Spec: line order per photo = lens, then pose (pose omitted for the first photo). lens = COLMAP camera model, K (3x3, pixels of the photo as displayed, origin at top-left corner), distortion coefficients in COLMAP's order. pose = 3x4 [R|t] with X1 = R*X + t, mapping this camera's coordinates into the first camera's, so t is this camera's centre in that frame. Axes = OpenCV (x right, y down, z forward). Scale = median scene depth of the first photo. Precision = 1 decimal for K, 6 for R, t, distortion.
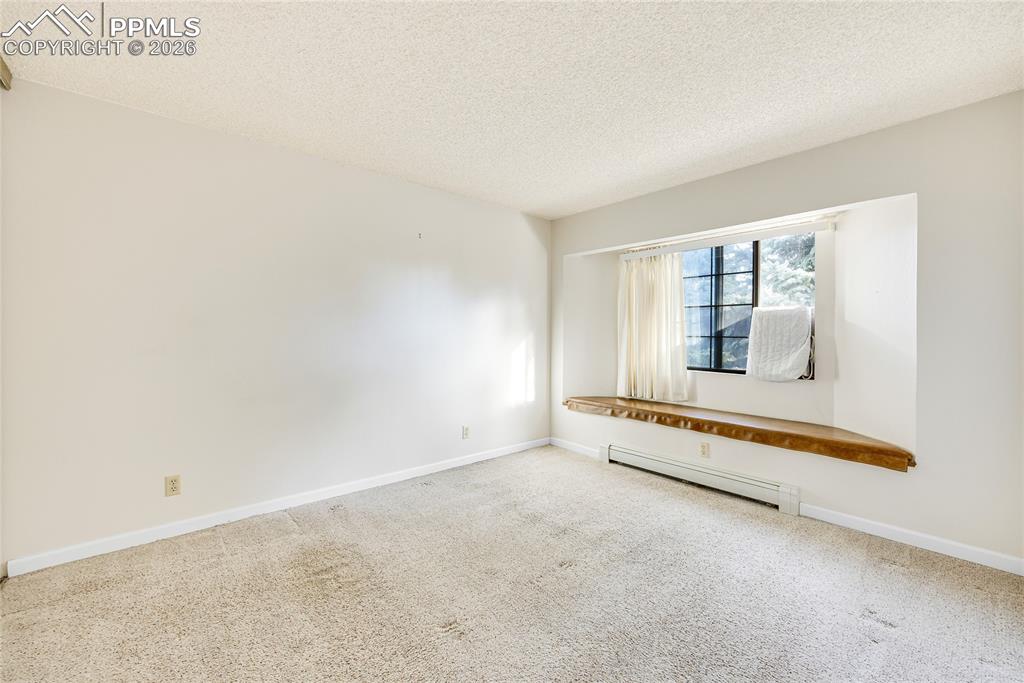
lens RADIAL K [[394.2, 0, 512.0], [0, 394.2, 341.5], [0, 0, 1]] dist [0.000126, -0.000072]
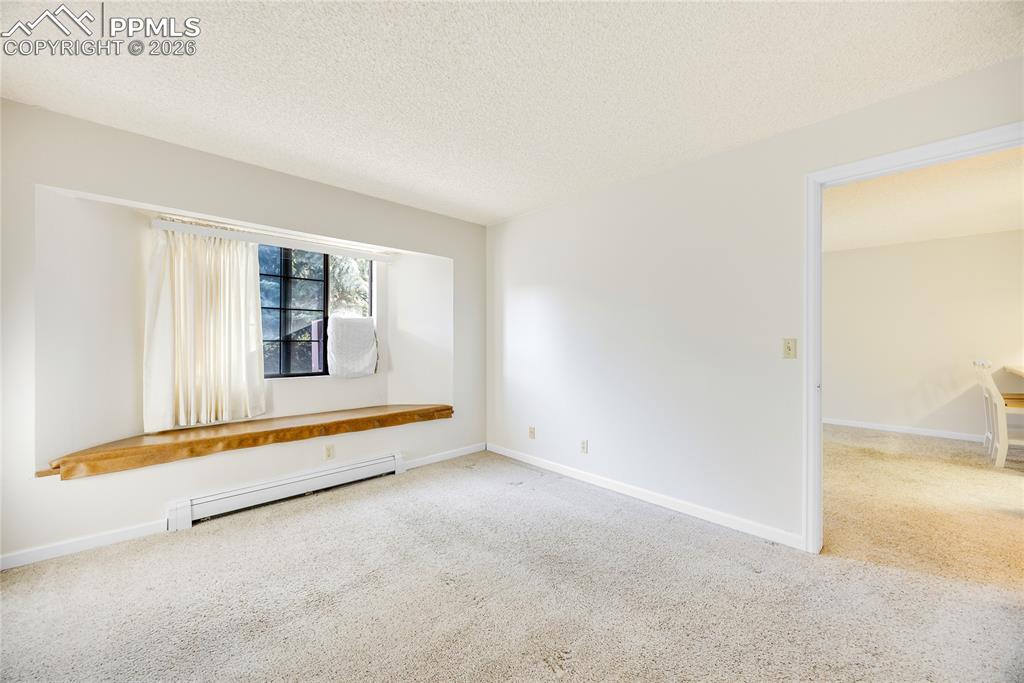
lens RADIAL K [[394.2, 0, 512.0], [0, 394.2, 341.5], [0, 0, 1]] dist [0.000126, -0.000072]
pose [[-0.028944, -0.017611, 0.999426, -0.463959], [0.005960, 0.999824, 0.017790, -0.024155], [-0.999563, 0.006471, -0.028833, 0.471456]]
